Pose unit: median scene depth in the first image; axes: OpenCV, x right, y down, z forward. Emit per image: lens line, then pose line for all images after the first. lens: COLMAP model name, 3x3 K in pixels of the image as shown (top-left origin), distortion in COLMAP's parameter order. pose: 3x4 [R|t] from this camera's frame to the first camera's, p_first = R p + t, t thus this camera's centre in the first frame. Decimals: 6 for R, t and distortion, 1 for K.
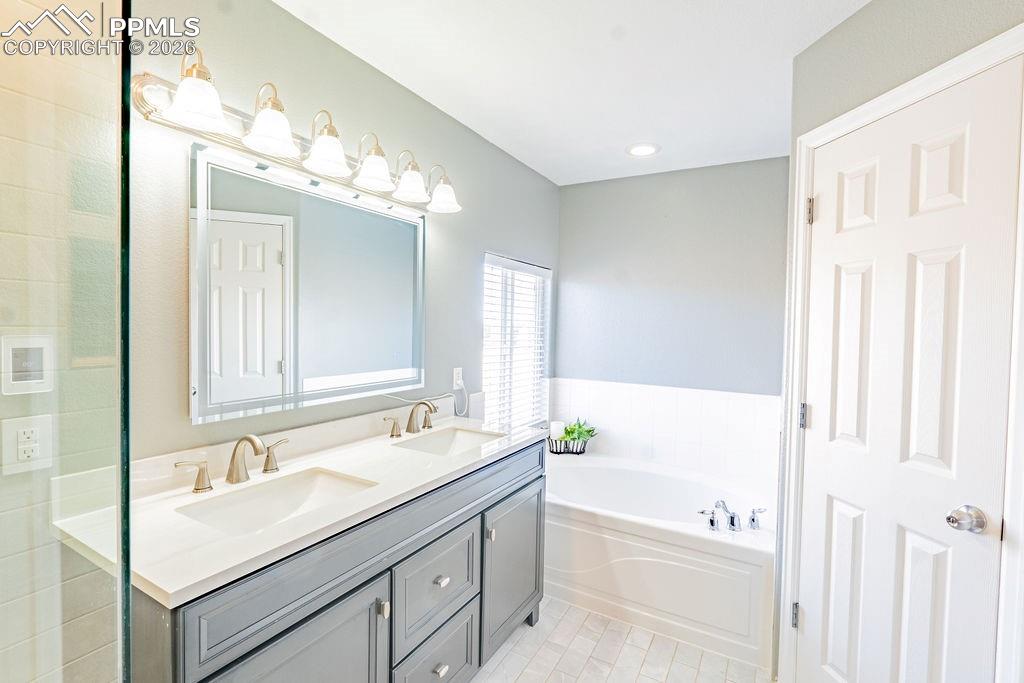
lens RADIAL K [[465.4, 0, 515.5], [0, 465.4, 339.4], [0, 0, 1]] dist [-0.009538, 0.000524]
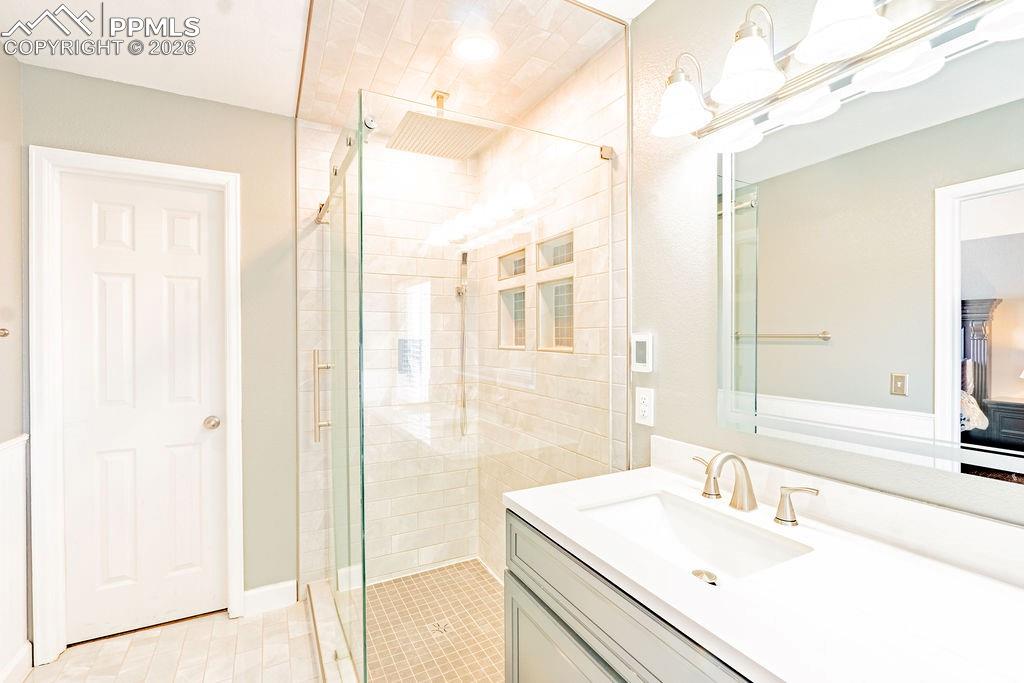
lens RADIAL K [[465.4, 0, 515.5], [0, 465.4, 339.4], [0, 0, 1]] dist [-0.009538, 0.000524]
pose [[-0.540888, -0.014221, -0.840974, 0.166325], [-0.033303, 0.999435, 0.004519, 0.006508], [0.840435, 0.030451, -0.541056, 0.554923]]
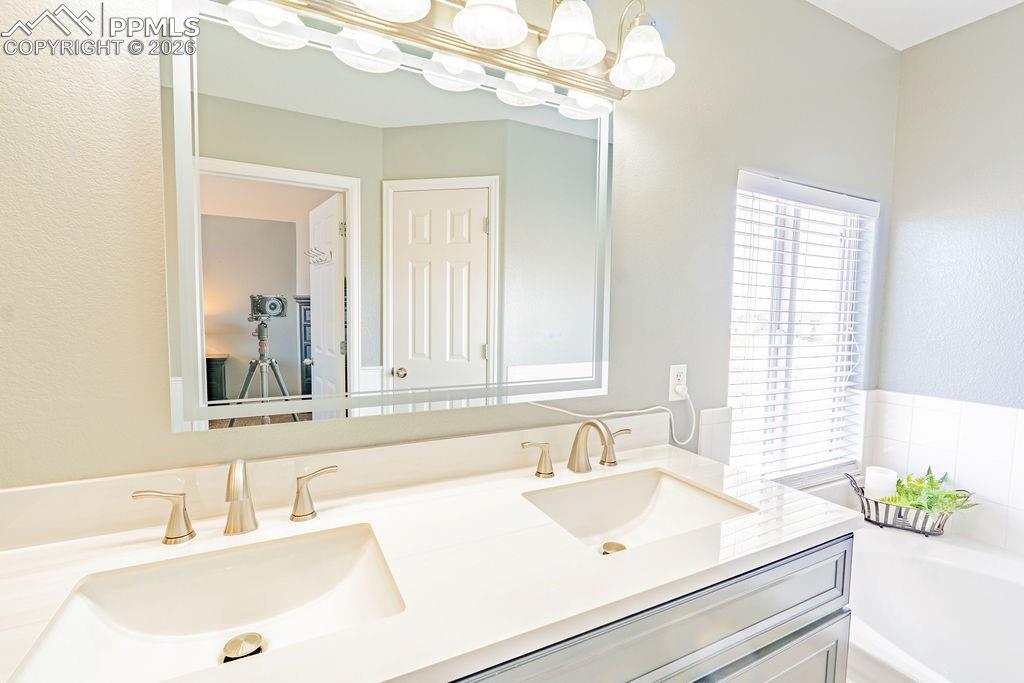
lens RADIAL K [[465.4, 0, 515.5], [0, 465.4, 339.4], [0, 0, 1]] dist [-0.009538, 0.000524]
pose [[0.839255, 0.028905, -0.542969, 0.021068], [-0.016848, 0.999489, 0.027167, 0.014425], [0.543476, -0.013652, 0.839313, 0.345682]]
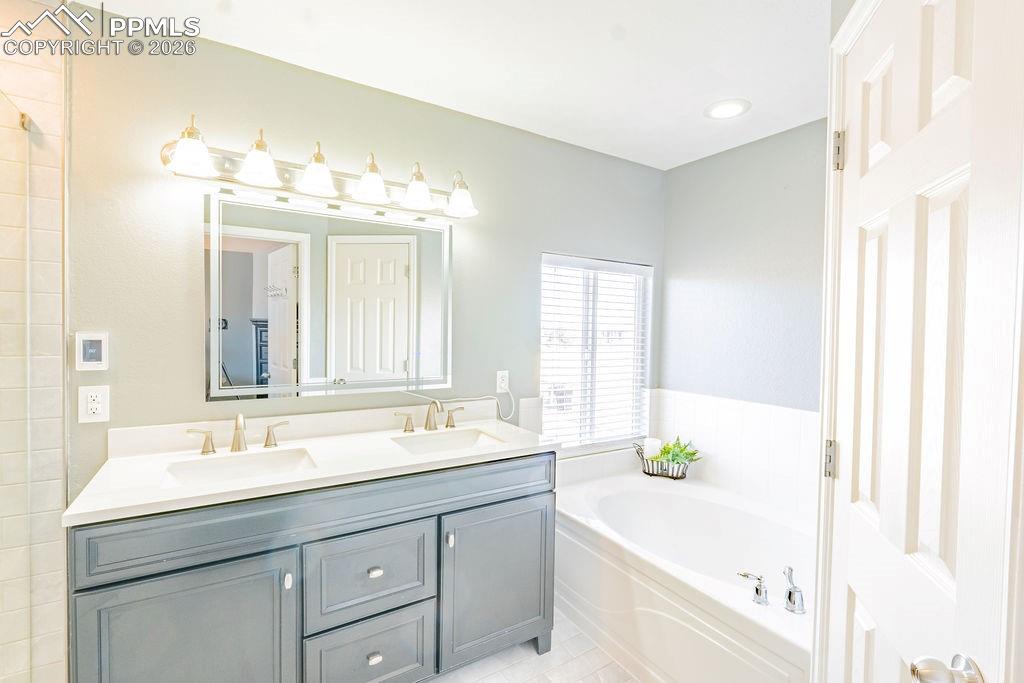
lens RADIAL K [[466.8, 0, 516.9], [0, 466.8, 339.7], [0, 0, 1]] dist [0.000483, 0.000229]
pose [[0.882294, 0.007740, -0.470634, 0.332692], [-0.014676, 0.999831, -0.011069, 0.004665], [0.470469, 0.016673, 0.882259, 0.119693]]
